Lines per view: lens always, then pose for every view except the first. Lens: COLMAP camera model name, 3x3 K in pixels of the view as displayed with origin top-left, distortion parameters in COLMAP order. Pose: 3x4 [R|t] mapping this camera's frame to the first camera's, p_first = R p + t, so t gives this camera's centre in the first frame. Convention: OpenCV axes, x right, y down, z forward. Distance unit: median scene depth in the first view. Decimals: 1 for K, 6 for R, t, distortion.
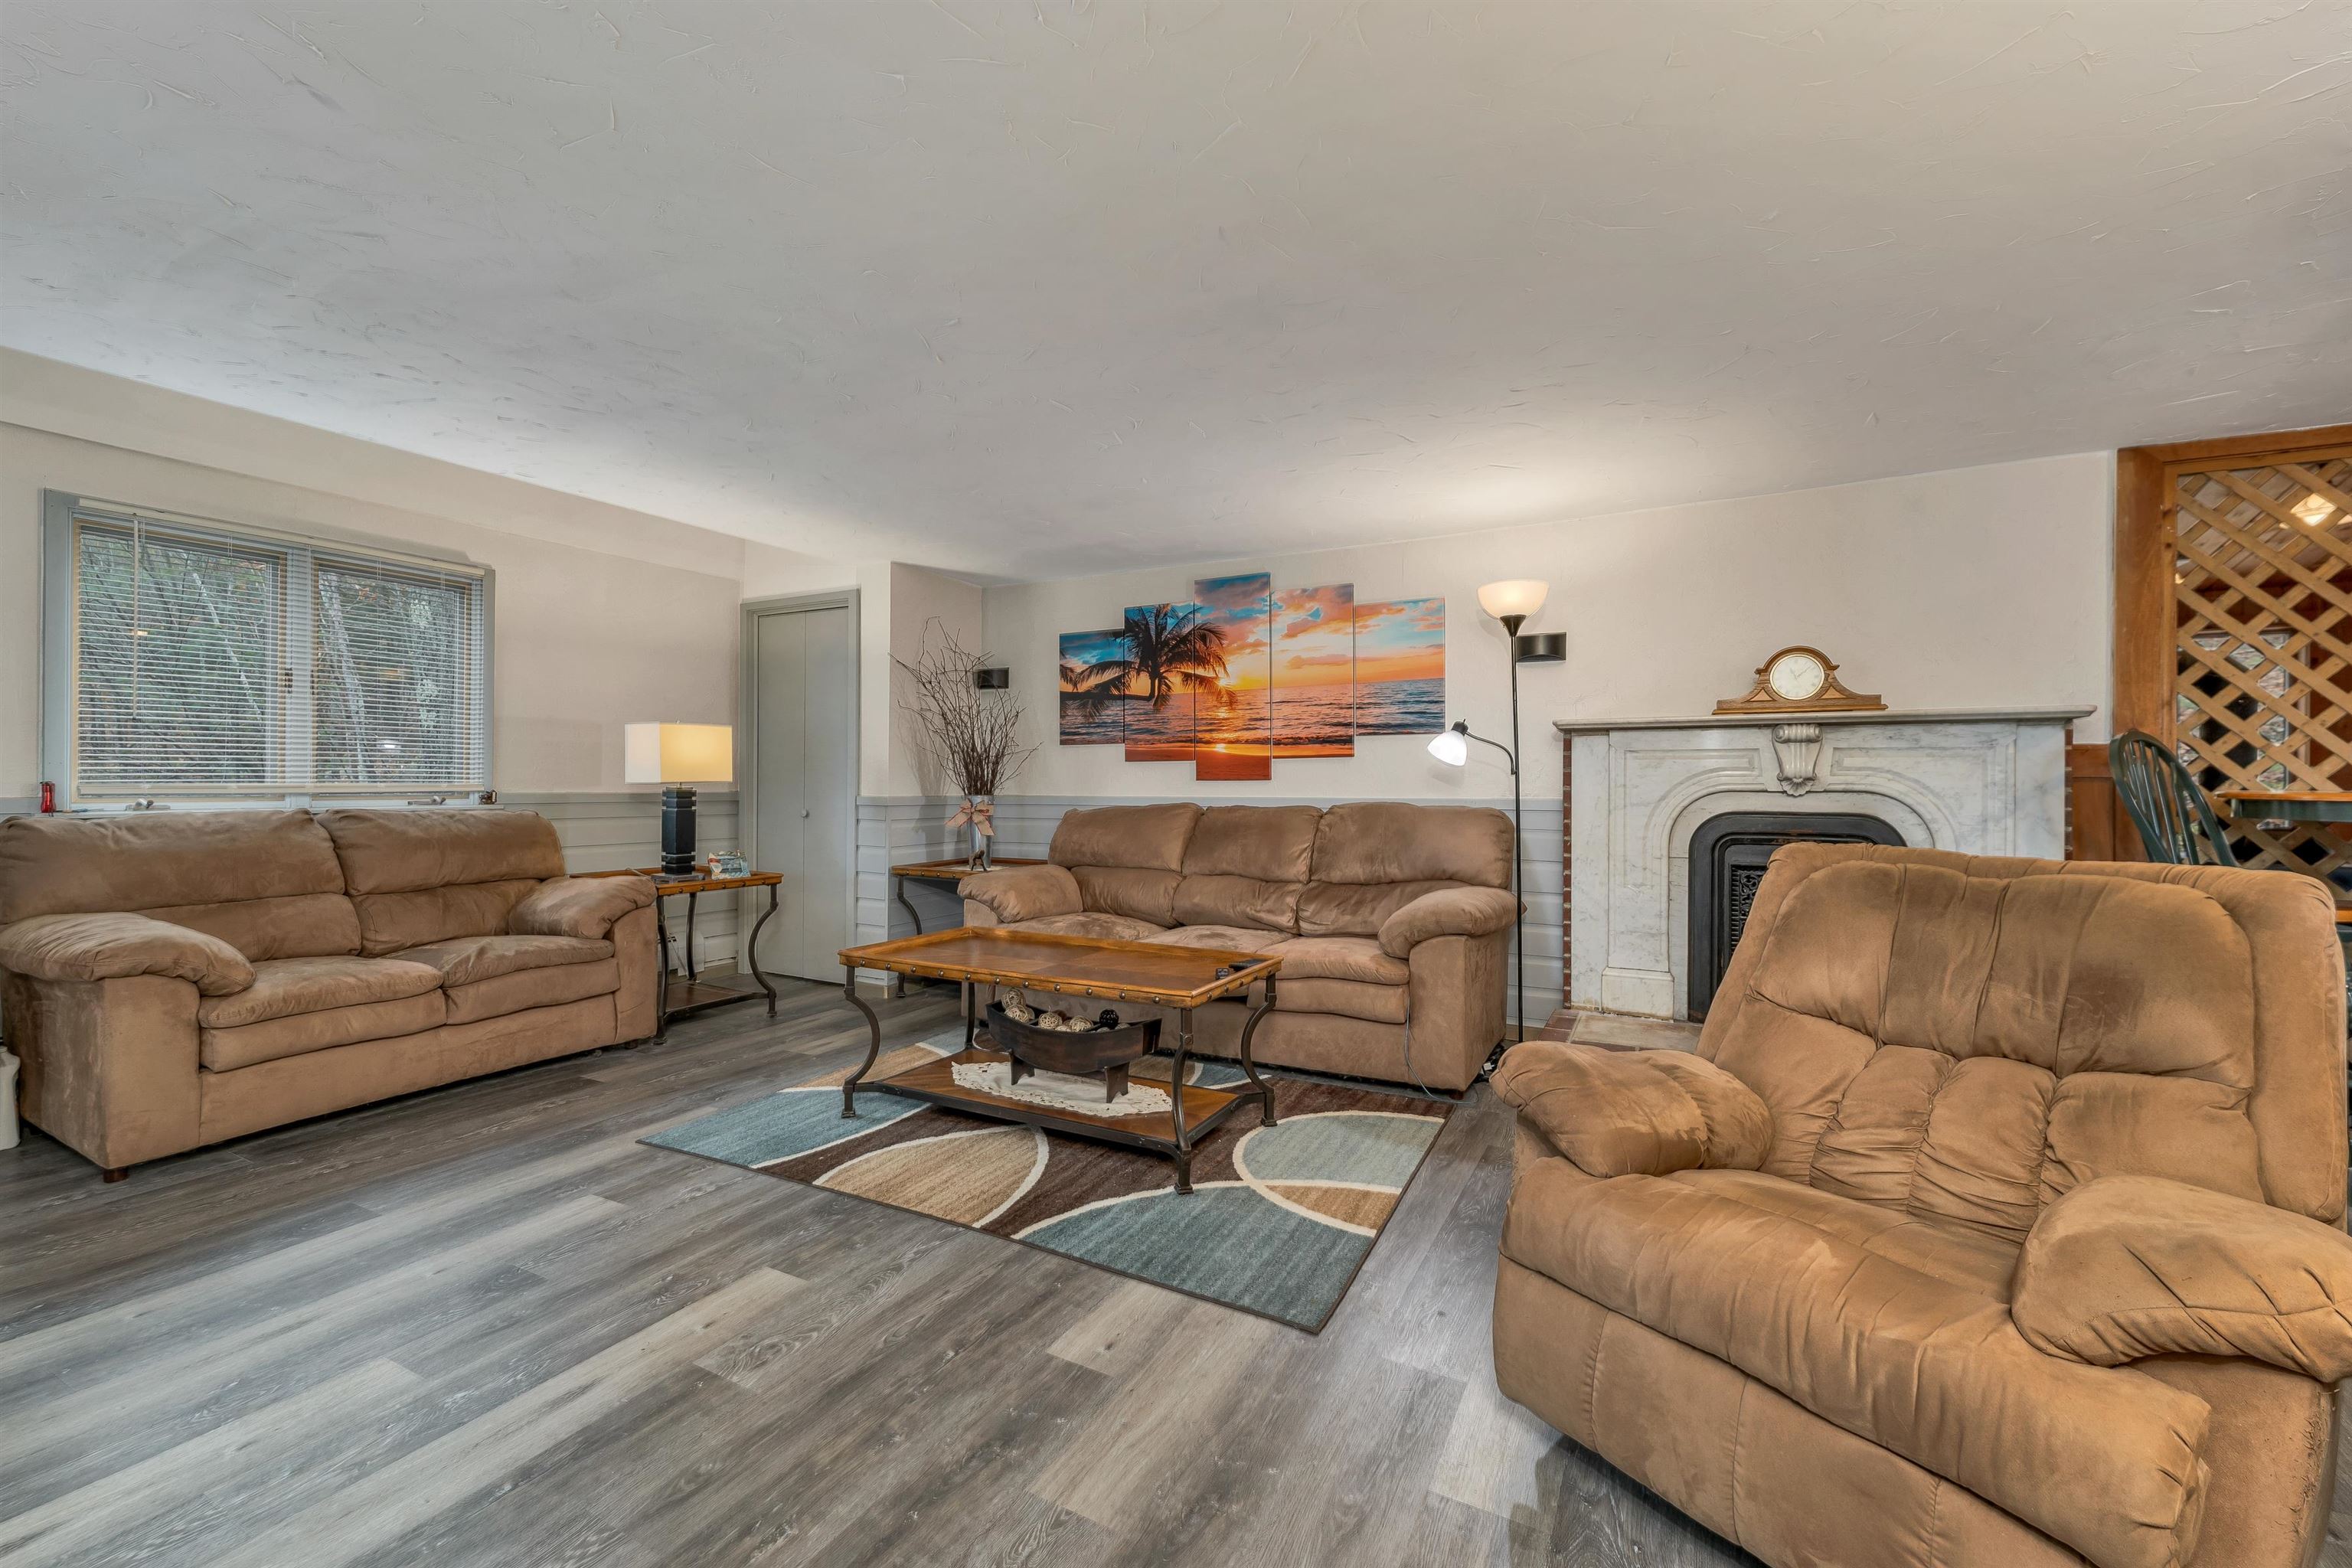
lens RADIAL K [[972.0, 0, 1161.0], [0, 972.0, 784.4], [0, 0, 1]] dist [0.002187, 0.000205]
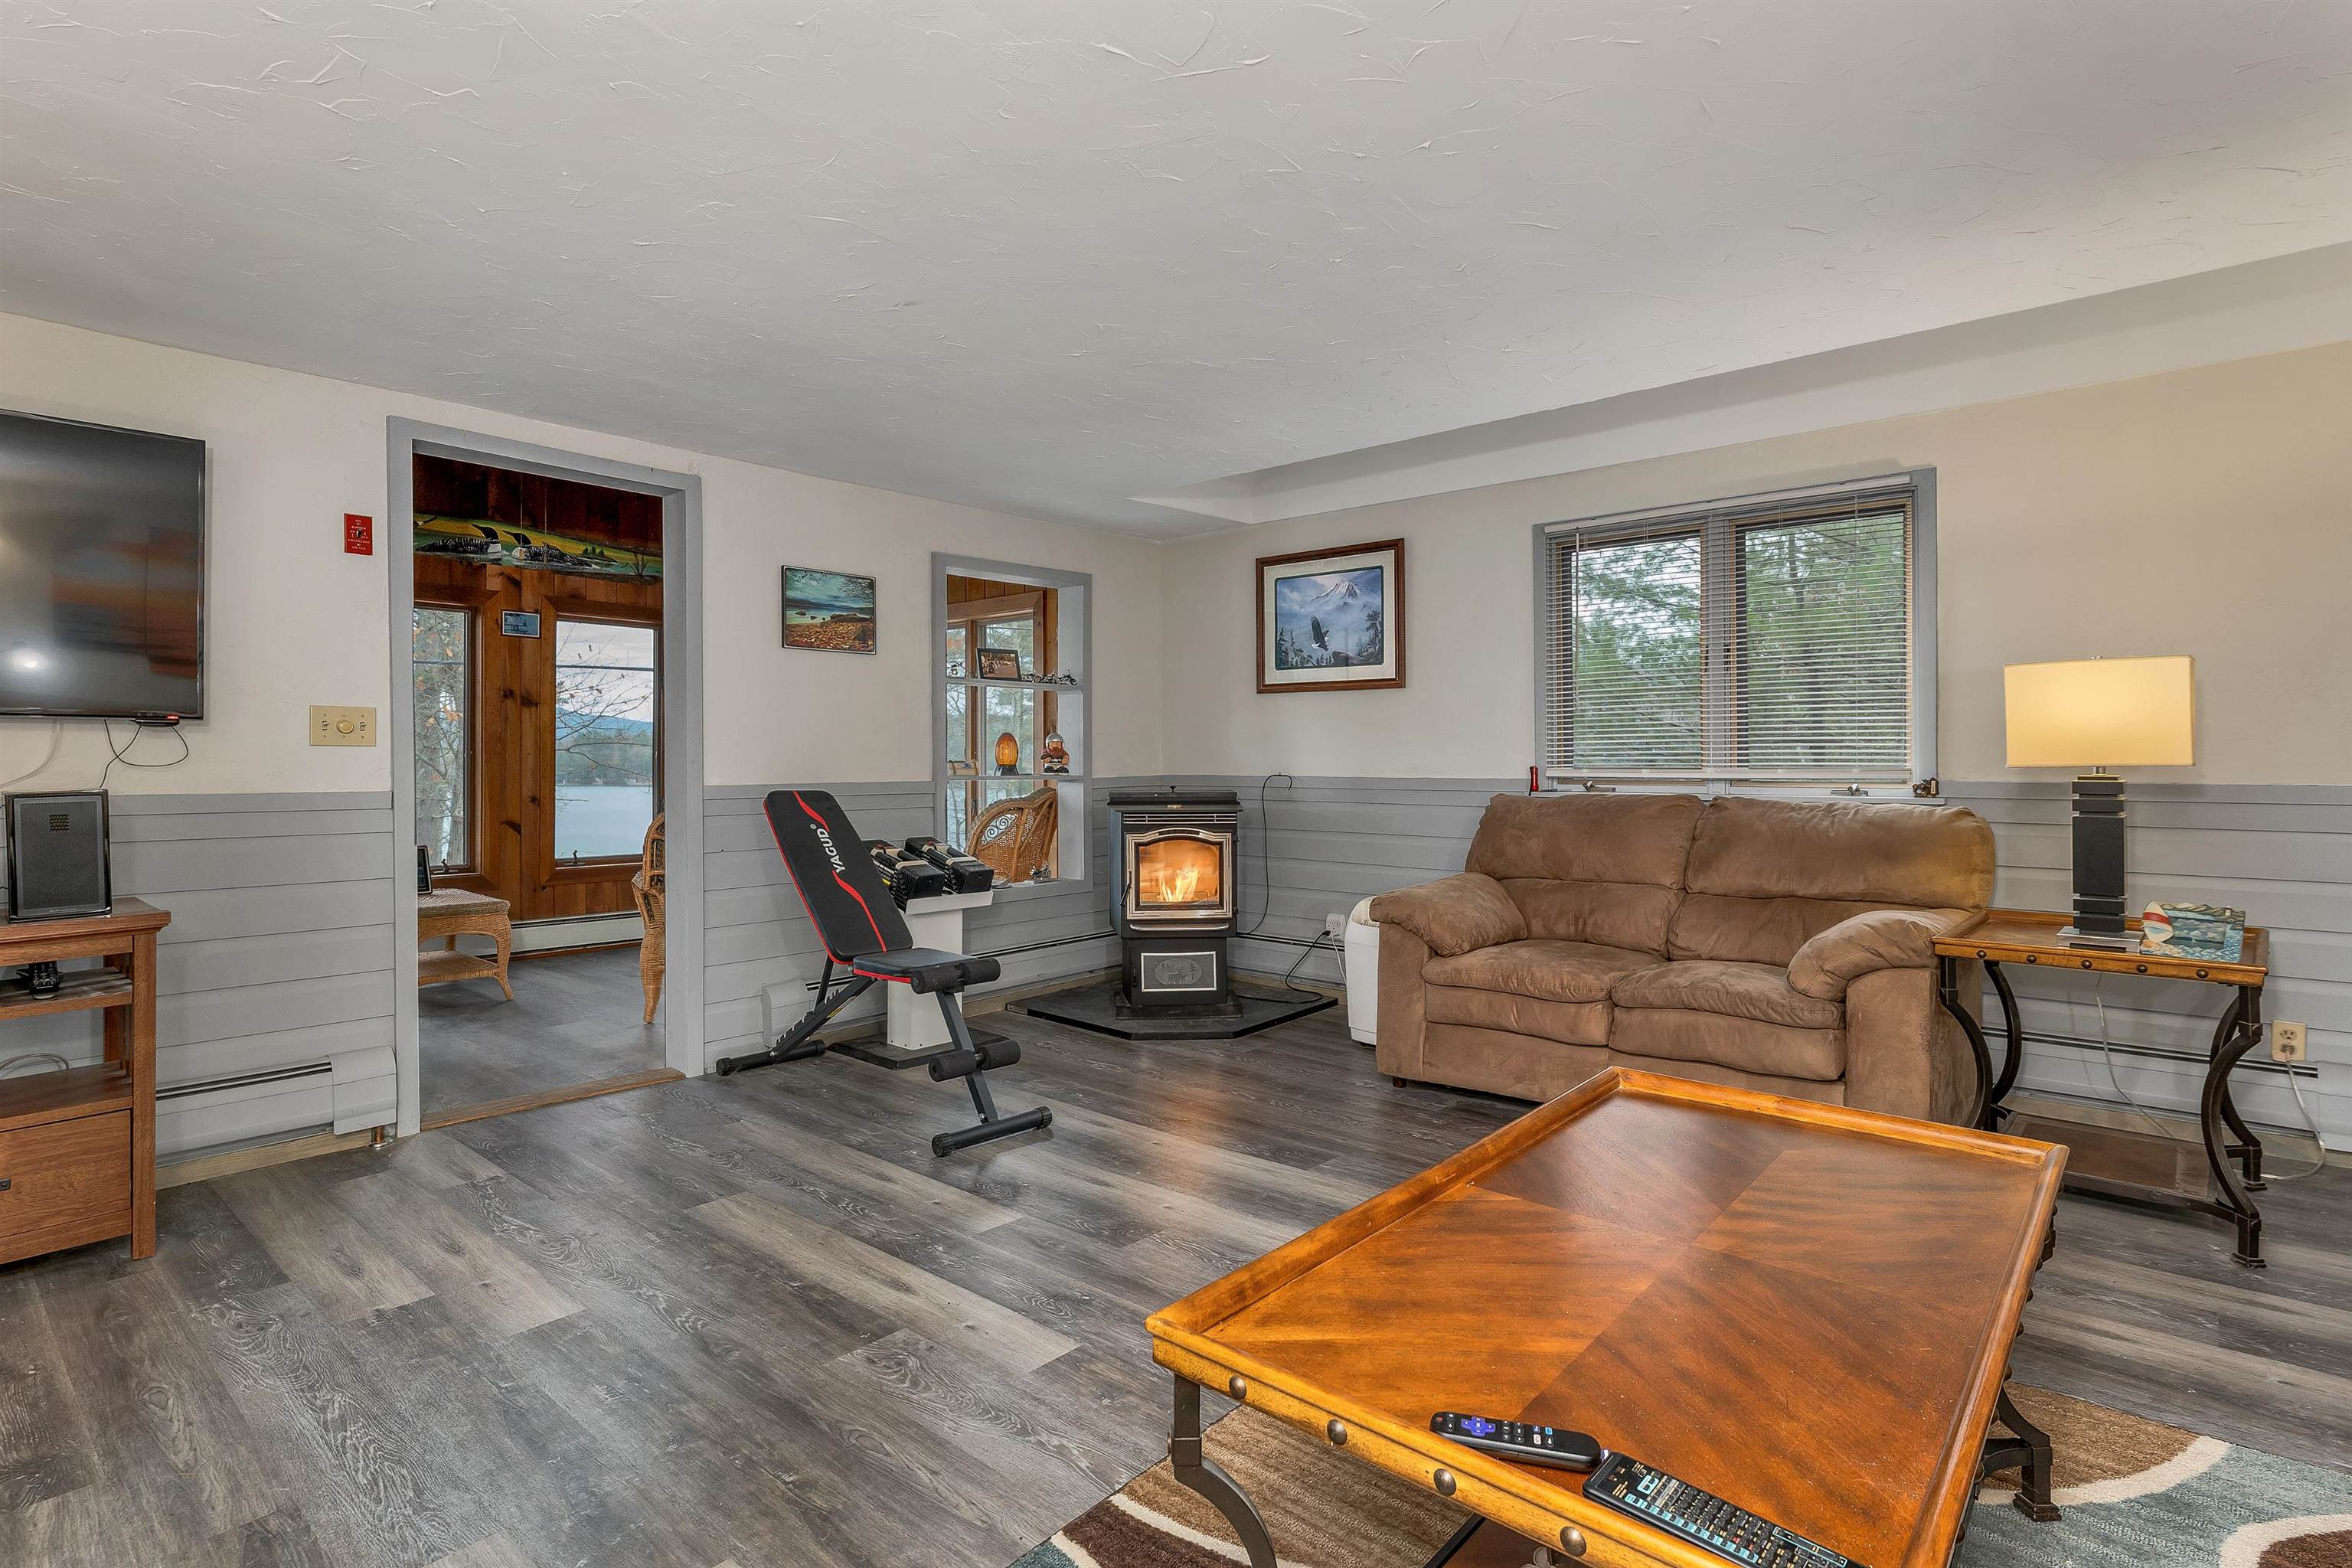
lens RADIAL K [[1171.8, 0, 1162.3], [0, 1171.8, 762.6], [0, 0, 1]] dist [0.007827, 0.000282]
pose [[-0.231999, -0.003168, -0.972711, 0.265651], [0.000205, 0.999995, -0.003305, -0.002027], [0.972716, -0.000966, -0.231997, 0.611372]]
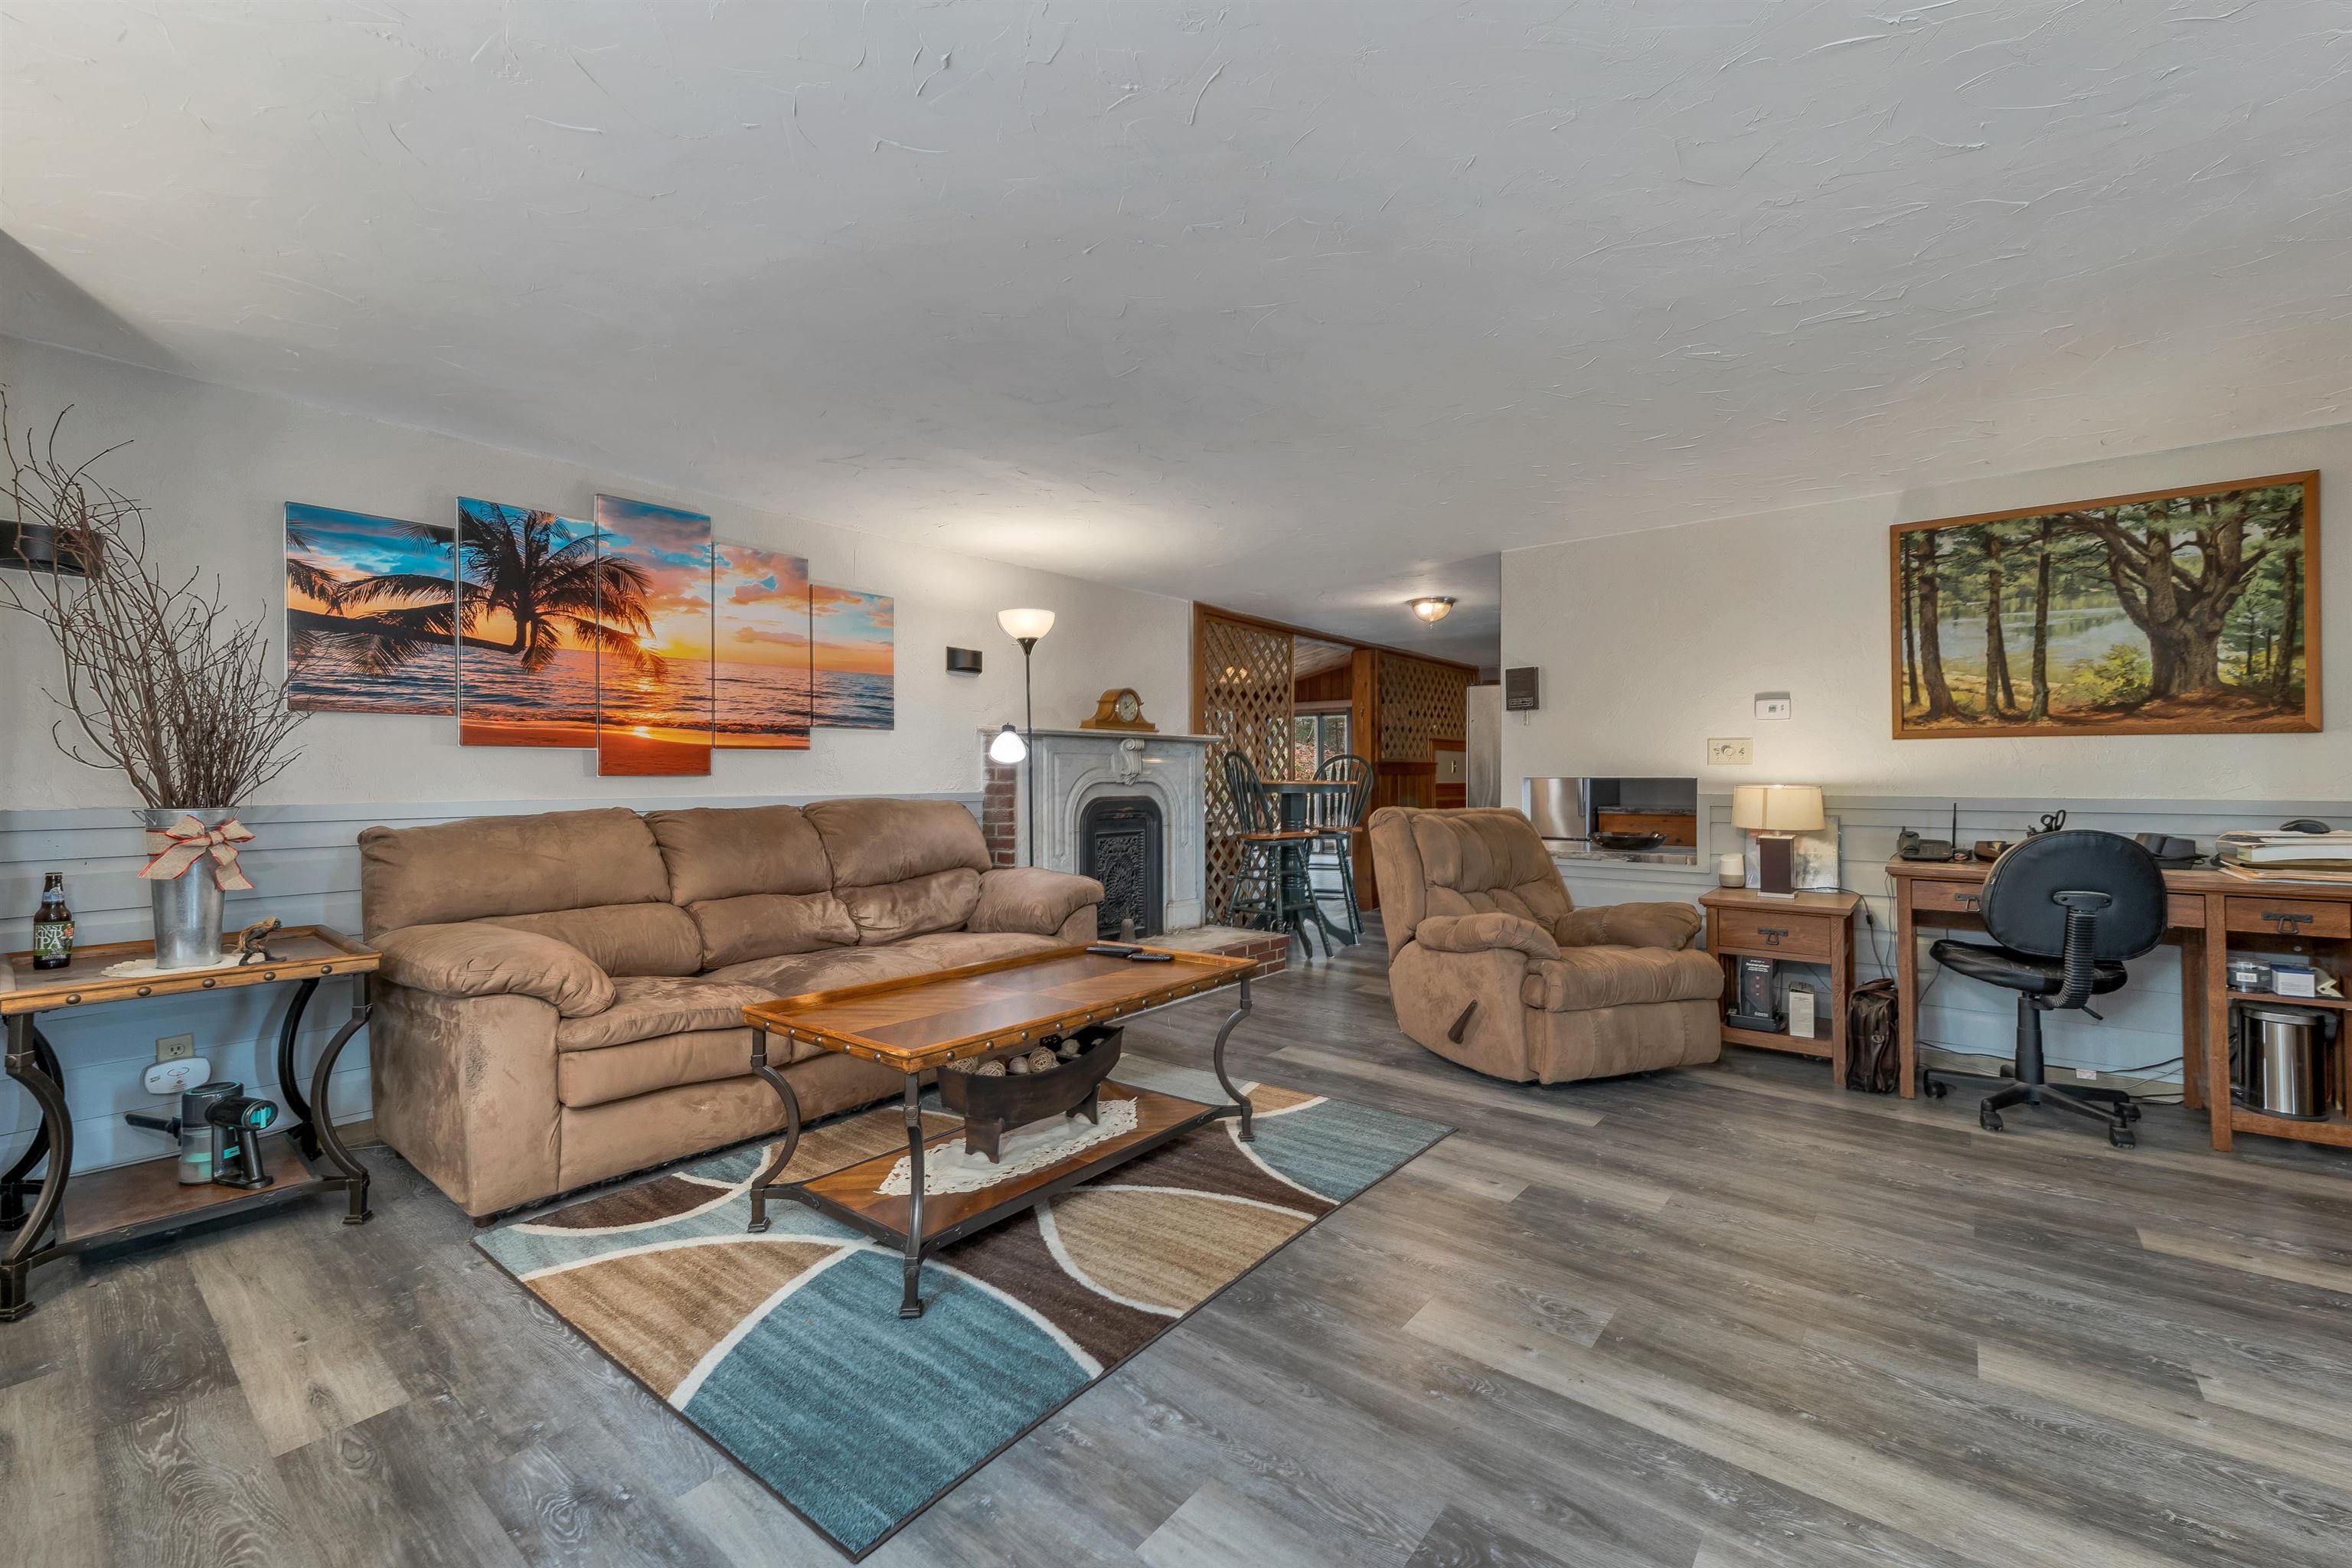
lens RADIAL K [[972.0, 0, 1169.3], [0, 972.0, 771.1], [0, 0, 1]] dist [0.002187, 0.000205]
pose [[0.184375, 0.004442, 0.982846, -0.614916], [0.003742, 0.999979, -0.005221, -0.002369], [-0.982849, 0.004641, 0.184355, 0.487628]]
